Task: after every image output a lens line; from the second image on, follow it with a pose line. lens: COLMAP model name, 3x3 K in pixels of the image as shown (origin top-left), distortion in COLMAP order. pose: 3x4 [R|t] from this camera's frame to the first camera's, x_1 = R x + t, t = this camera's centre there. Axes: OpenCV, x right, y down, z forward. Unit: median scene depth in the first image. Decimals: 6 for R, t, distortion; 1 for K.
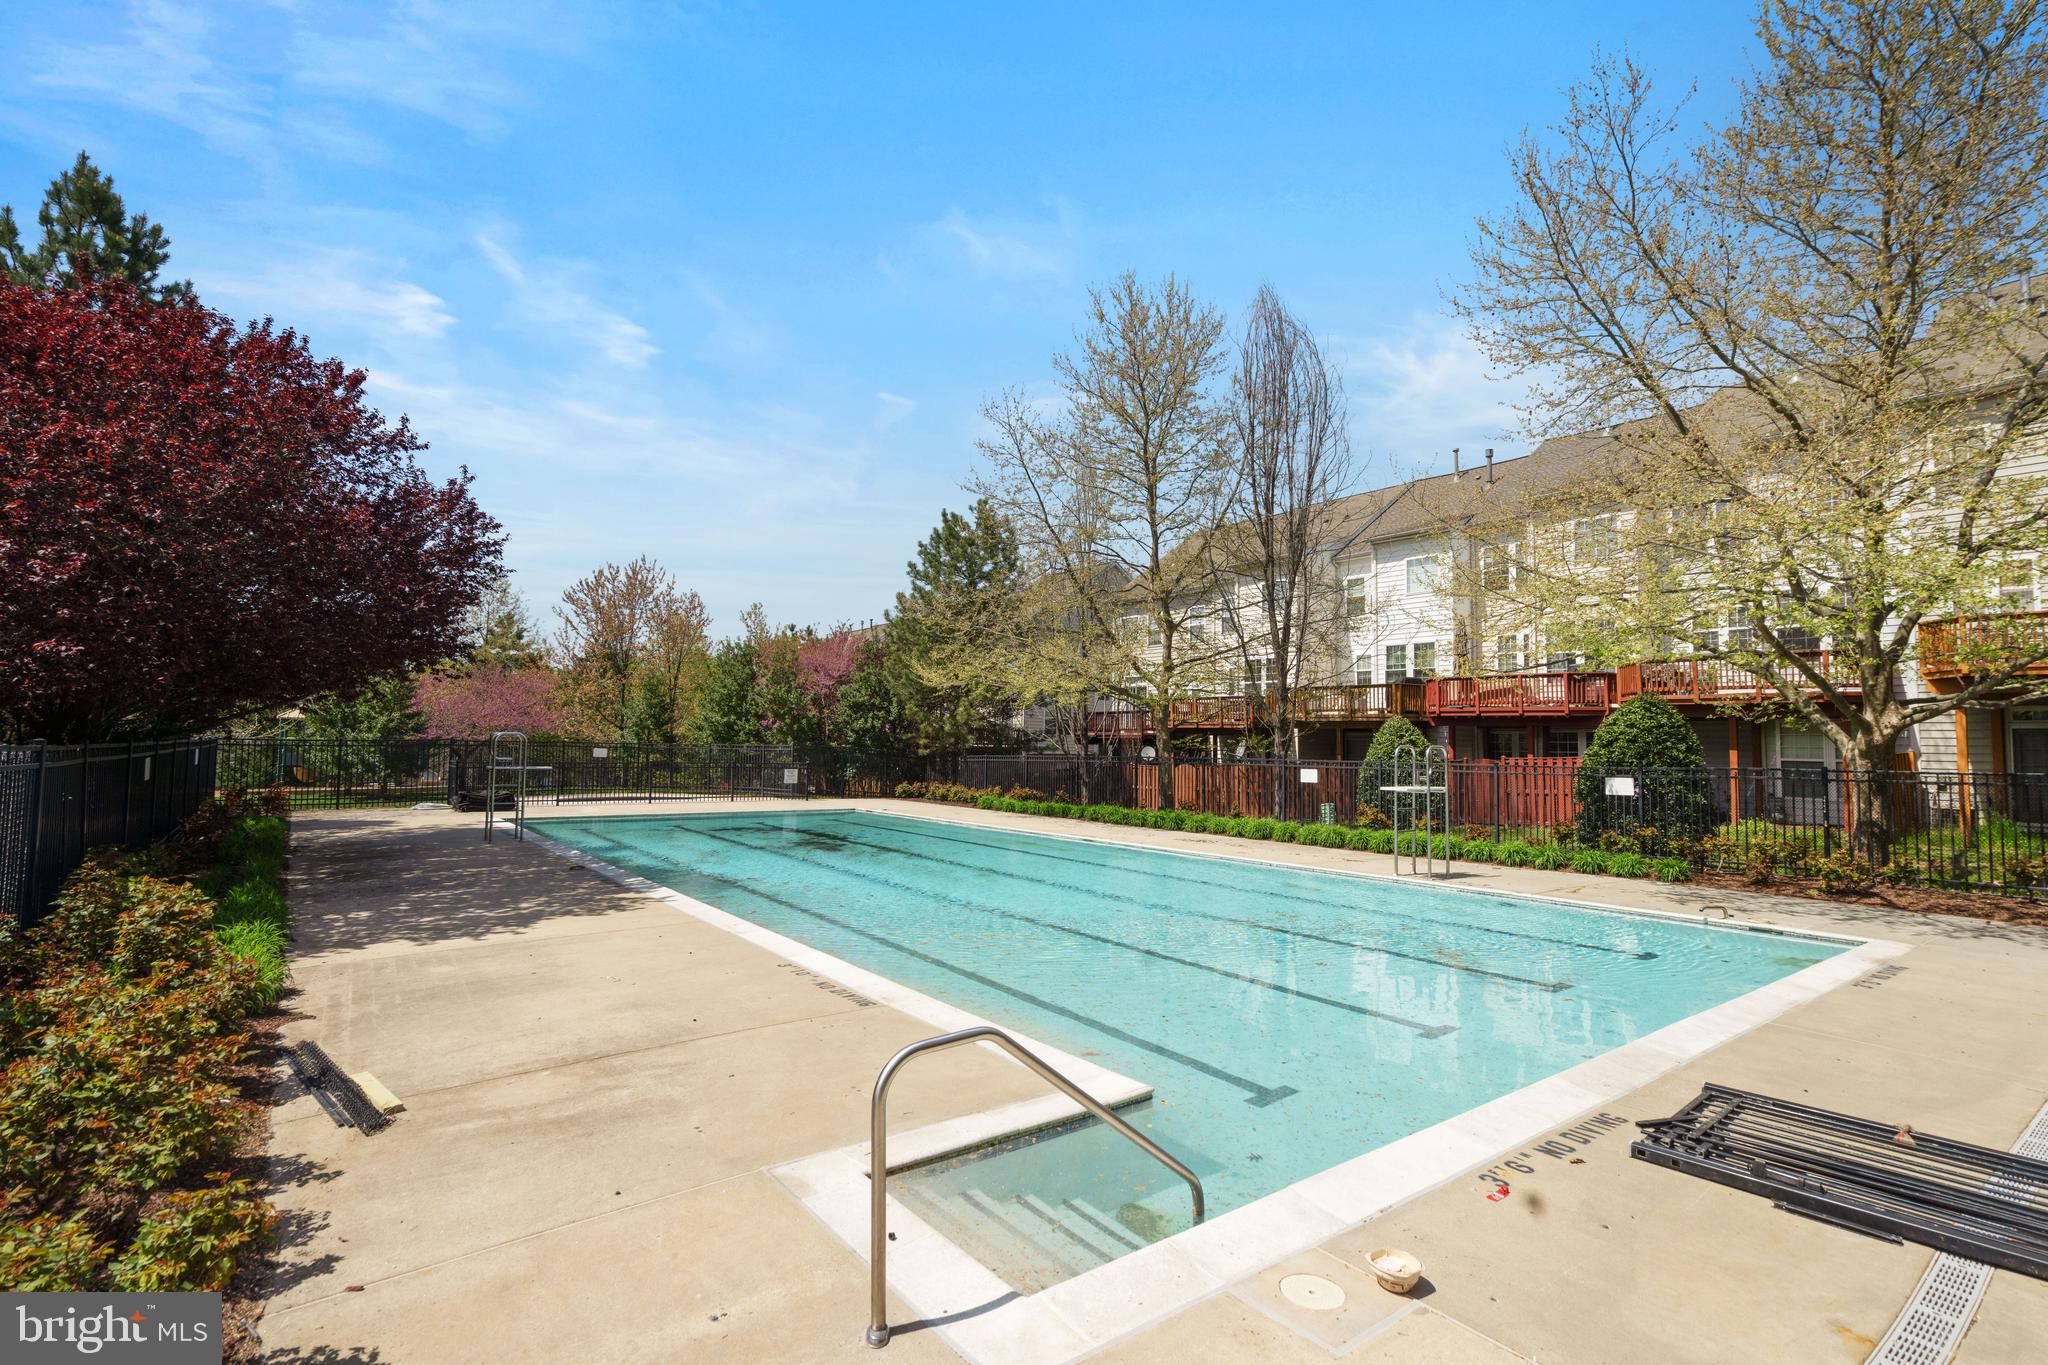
lens RADIAL K [[934.4, 0, 1010.4], [0, 934.4, 685.5], [0, 0, 1]] dist [-0.004621, 0.000534]
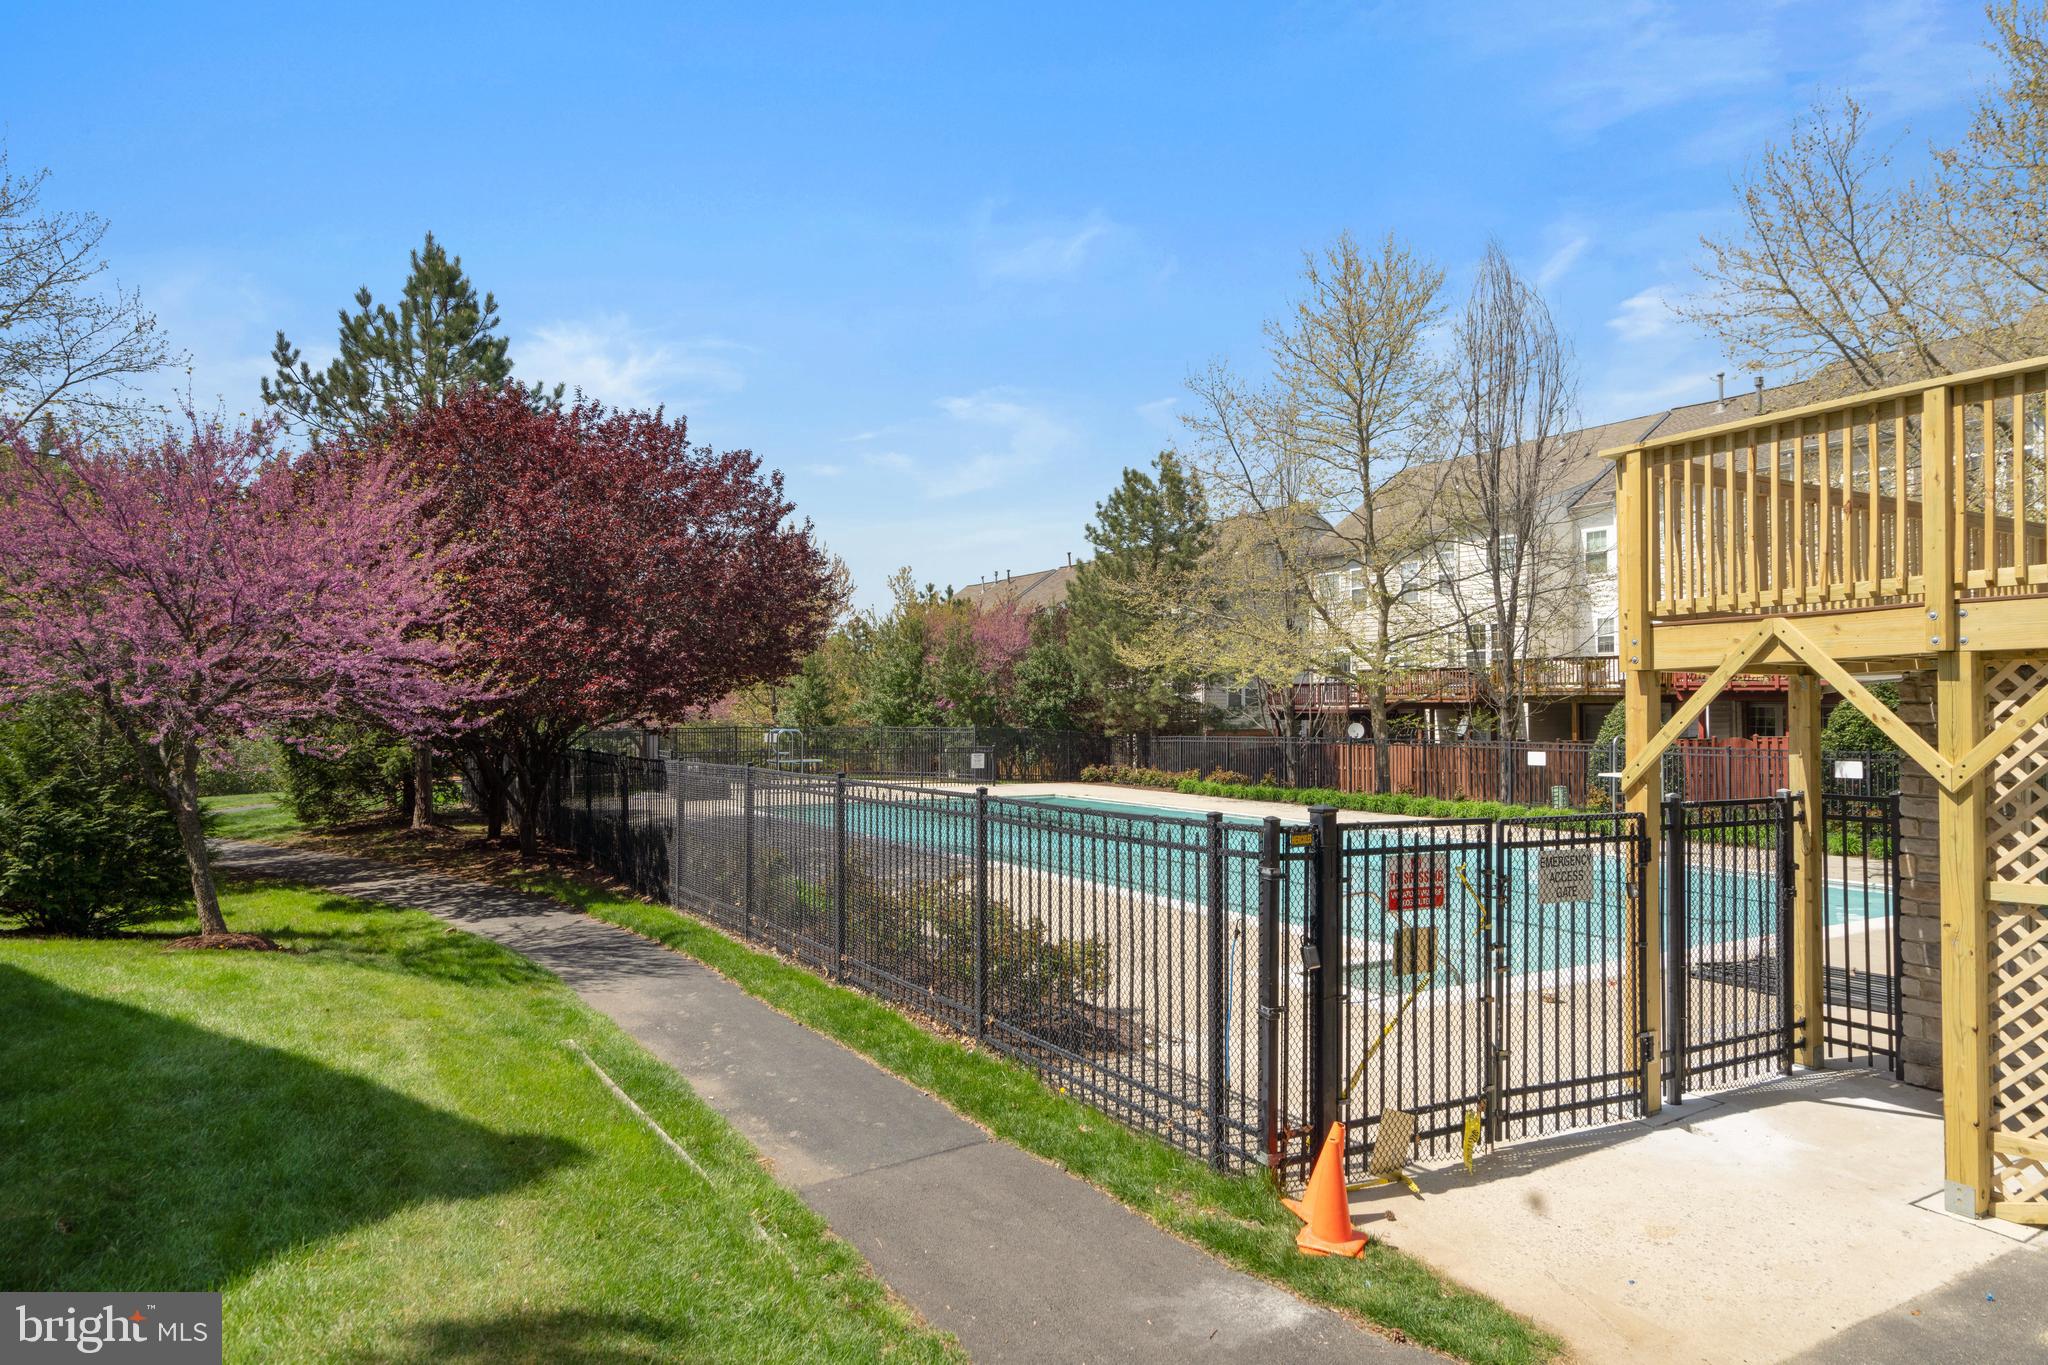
lens RADIAL K [[1250.7, 0, 1024.0], [0, 1250.7, 682.5], [0, 0, 1]] dist [0.034549, -0.002550]
pose [[0.995976, -0.015909, -0.088196, -0.072880], [0.019869, 0.998825, 0.044211, -0.038078], [0.087389, -0.045786, 0.995122, -0.262699]]
